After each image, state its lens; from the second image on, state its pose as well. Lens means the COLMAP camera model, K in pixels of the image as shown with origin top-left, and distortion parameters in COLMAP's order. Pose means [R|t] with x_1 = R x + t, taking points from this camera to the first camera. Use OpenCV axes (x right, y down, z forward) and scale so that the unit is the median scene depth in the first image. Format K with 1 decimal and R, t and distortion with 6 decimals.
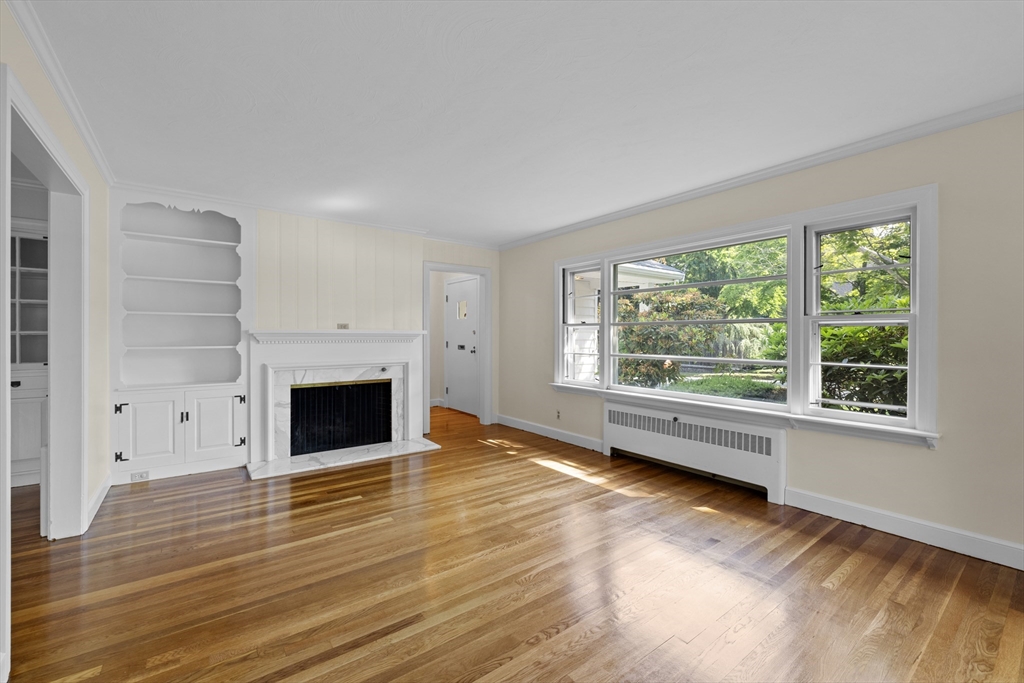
lens RADIAL K [[442.3, 0, 511.9], [0, 442.3, 336.4], [0, 0, 1]] dist [-0.000591, 0.000419]
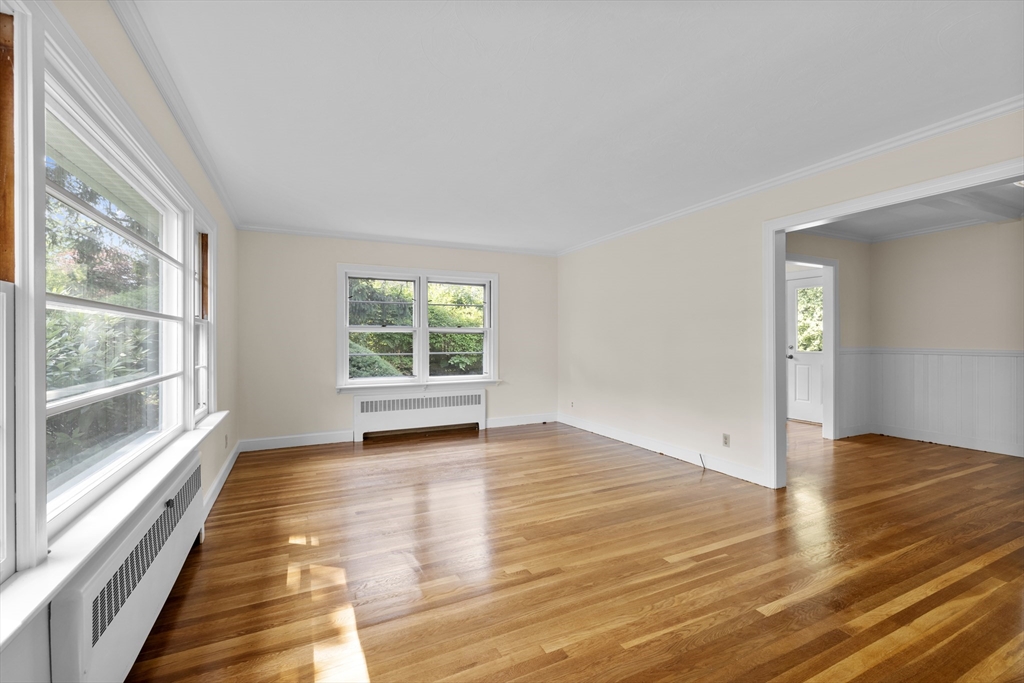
lens RADIAL K [[442.3, 0, 511.6], [0, 442.3, 339.7], [0, 0, 1]] dist [-0.000591, 0.000419]
pose [[-0.981584, 0.002420, 0.191014, -0.154830], [0.004507, 0.999935, 0.010492, -0.007378], [-0.190976, 0.011159, -0.981531, 1.966195]]
